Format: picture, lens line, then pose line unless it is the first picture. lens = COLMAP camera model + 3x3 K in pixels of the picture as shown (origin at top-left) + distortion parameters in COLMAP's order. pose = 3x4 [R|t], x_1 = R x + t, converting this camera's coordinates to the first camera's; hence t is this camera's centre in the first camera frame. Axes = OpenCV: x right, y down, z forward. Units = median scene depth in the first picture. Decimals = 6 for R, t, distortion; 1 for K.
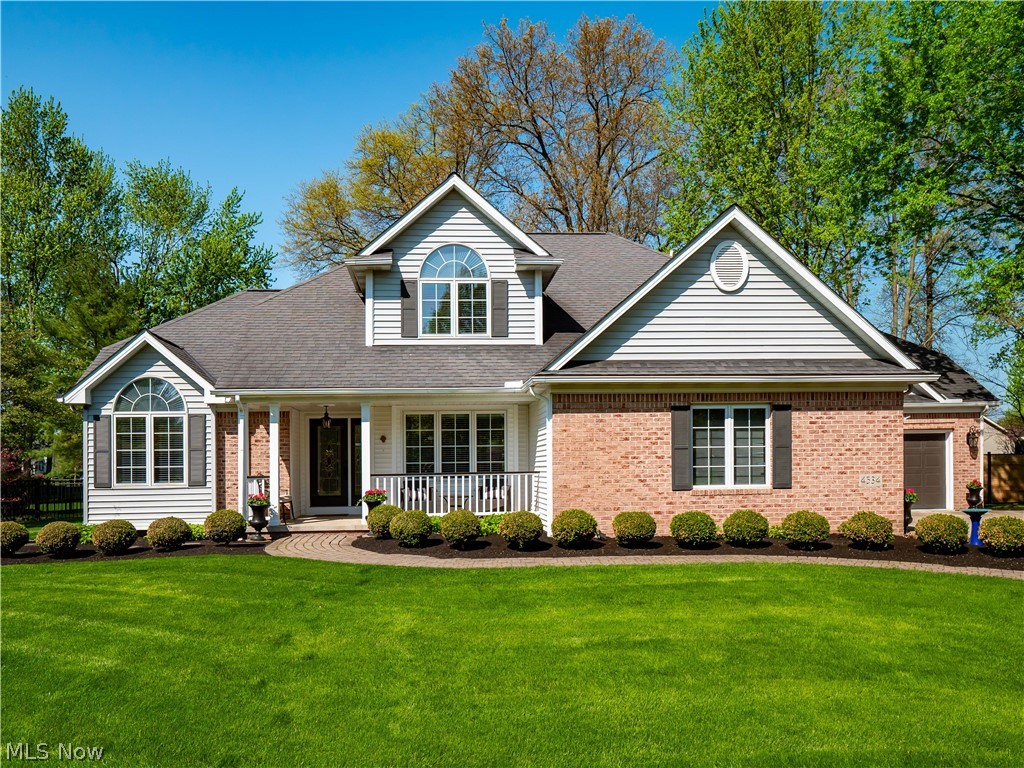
lens RADIAL K [[972.4, 0, 512.0], [0, 972.4, 384.0], [0, 0, 1]] dist [-0.011610, -0.011653]
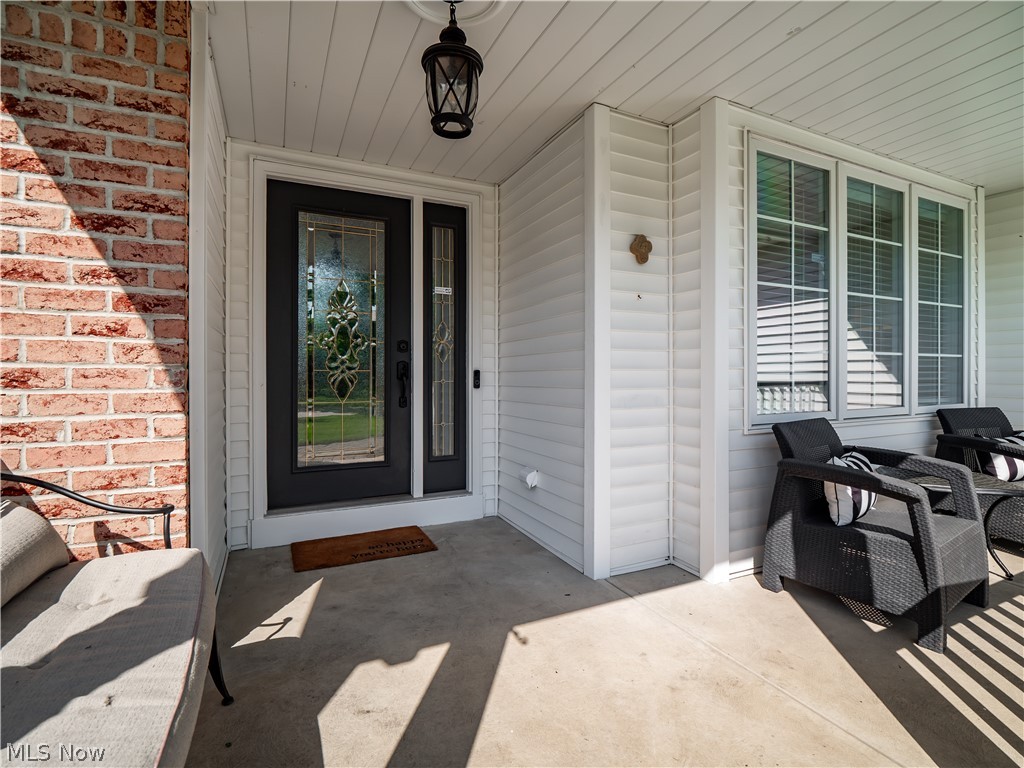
lens RADIAL K [[486.7, 0, 511.3], [0, 486.7, 361.5], [0, 0, 1]] dist [-0.004175, -0.000845]
pose [[0.922597, 0.022727, 0.385096, -0.213093], [-0.045420, 0.997719, 0.049934, 0.081837], [-0.383083, -0.063560, 0.921525, 0.918573]]
